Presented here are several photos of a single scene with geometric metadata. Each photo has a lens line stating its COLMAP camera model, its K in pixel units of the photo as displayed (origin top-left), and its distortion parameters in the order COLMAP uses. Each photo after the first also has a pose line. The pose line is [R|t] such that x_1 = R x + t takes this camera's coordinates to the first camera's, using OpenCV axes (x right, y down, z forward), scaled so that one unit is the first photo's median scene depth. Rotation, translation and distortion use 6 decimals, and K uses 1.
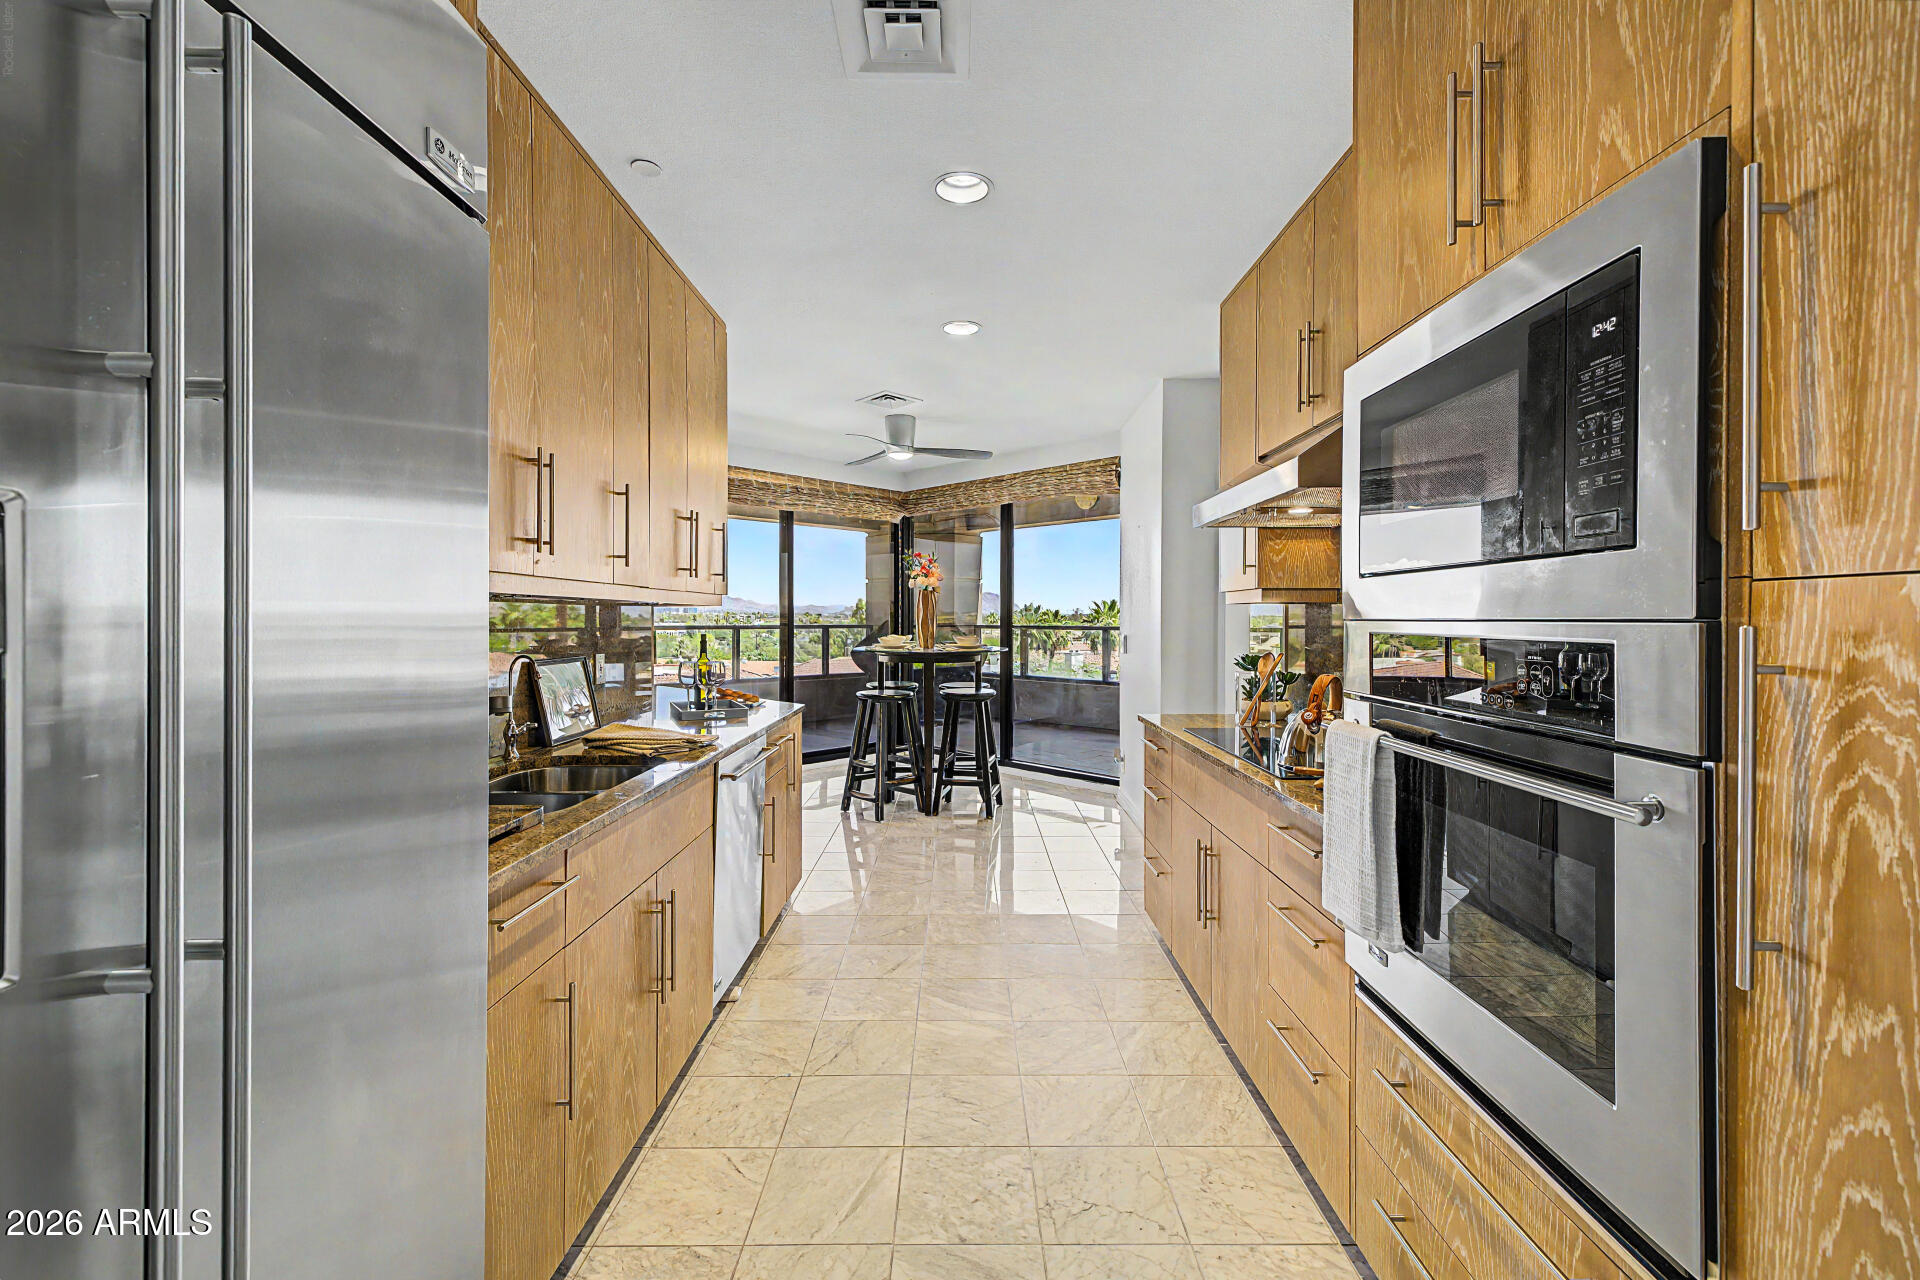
lens RADIAL K [[812.7, 0, 970.3], [0, 812.7, 623.3], [0, 0, 1]] dist [0.002367, -0.000155]
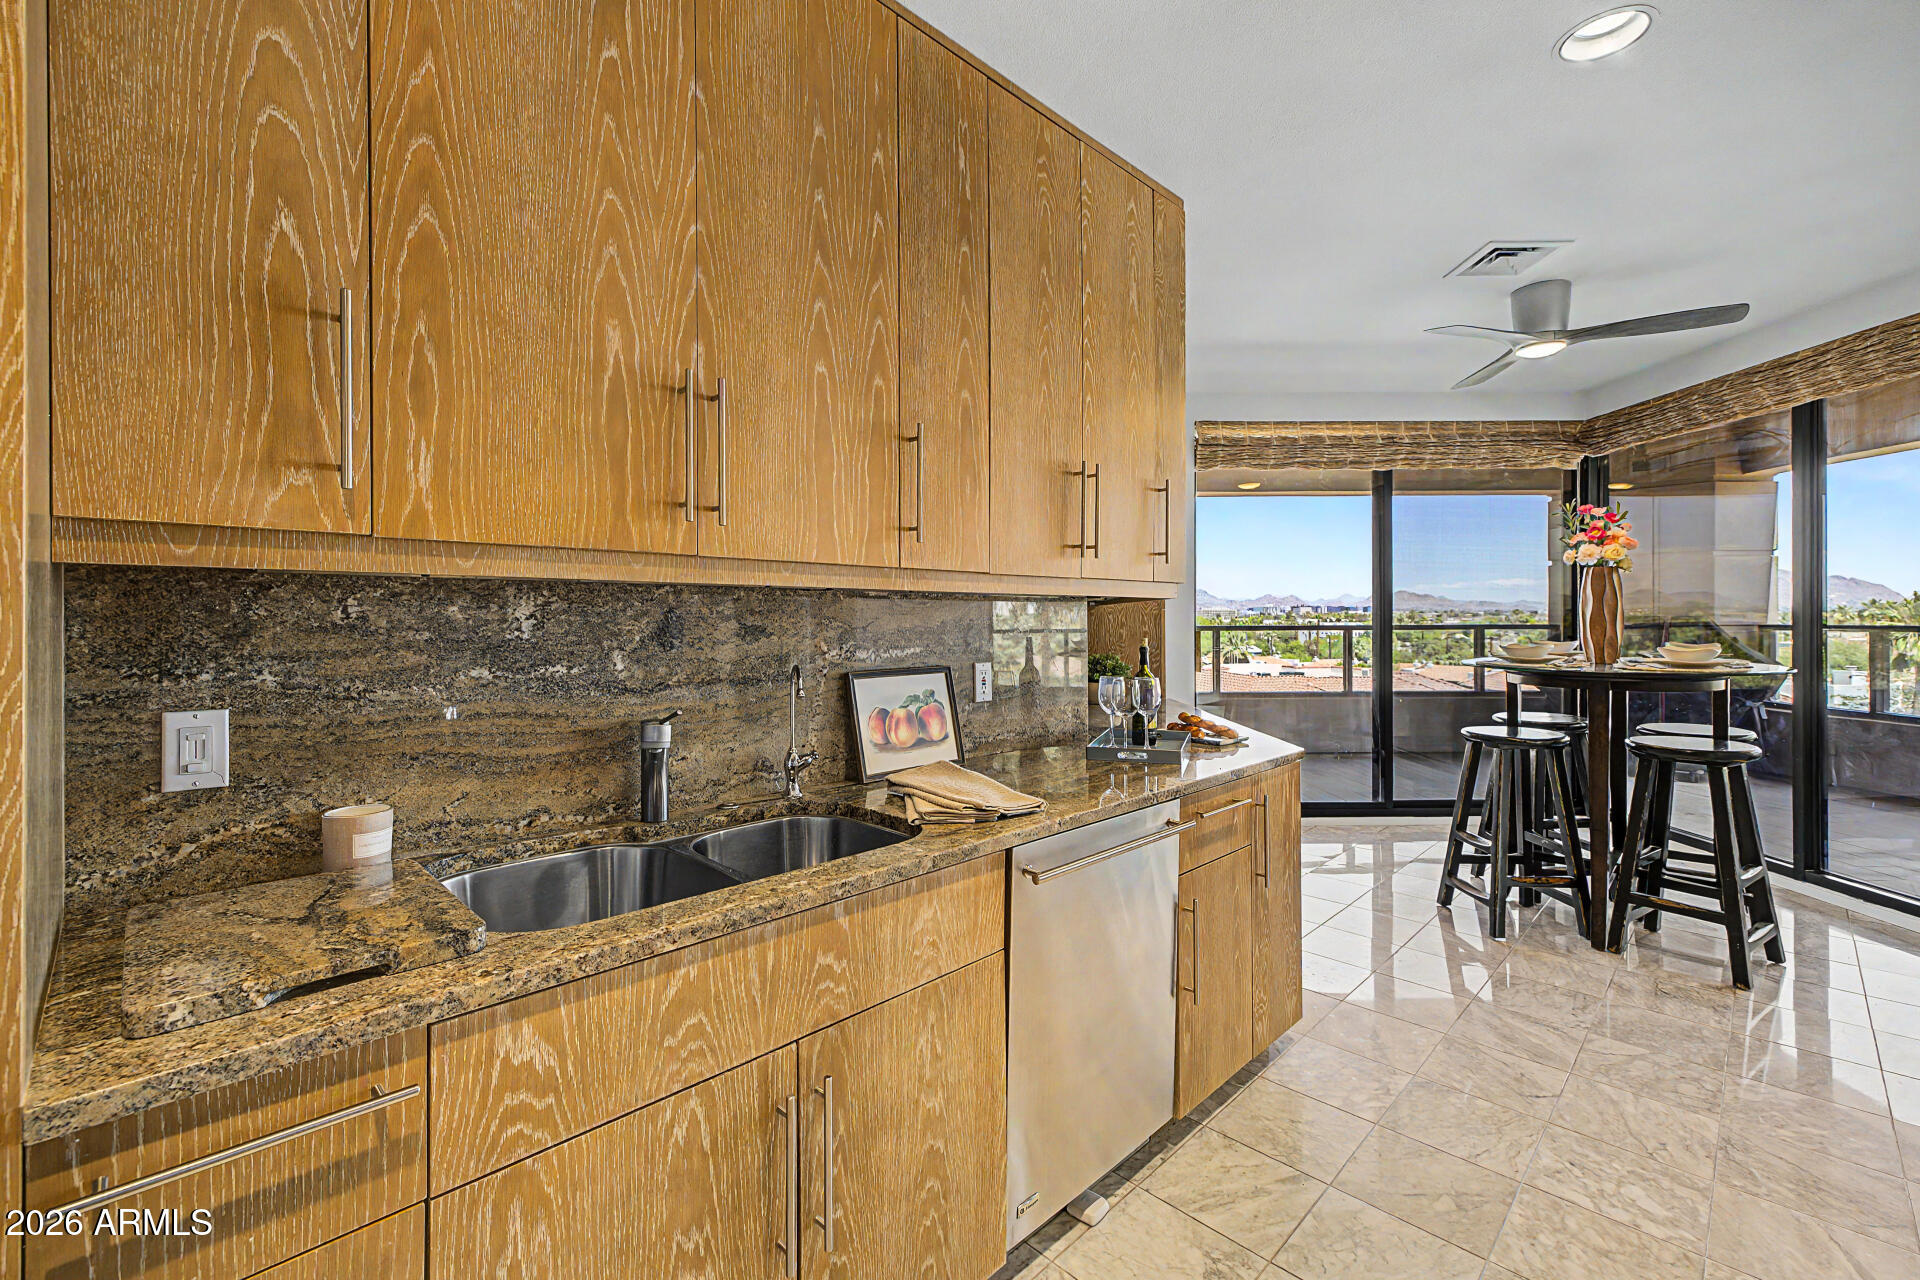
lens RADIAL K [[812.7, 0, 970.3], [0, 812.7, 623.3], [0, 0, 1]] dist [0.002367, -0.000155]
pose [[0.701586, -0.002407, -0.712581, 0.047602], [0.002651, 0.999996, -0.000768, 0.000061], [0.712580, -0.001351, 0.701590, 0.249240]]
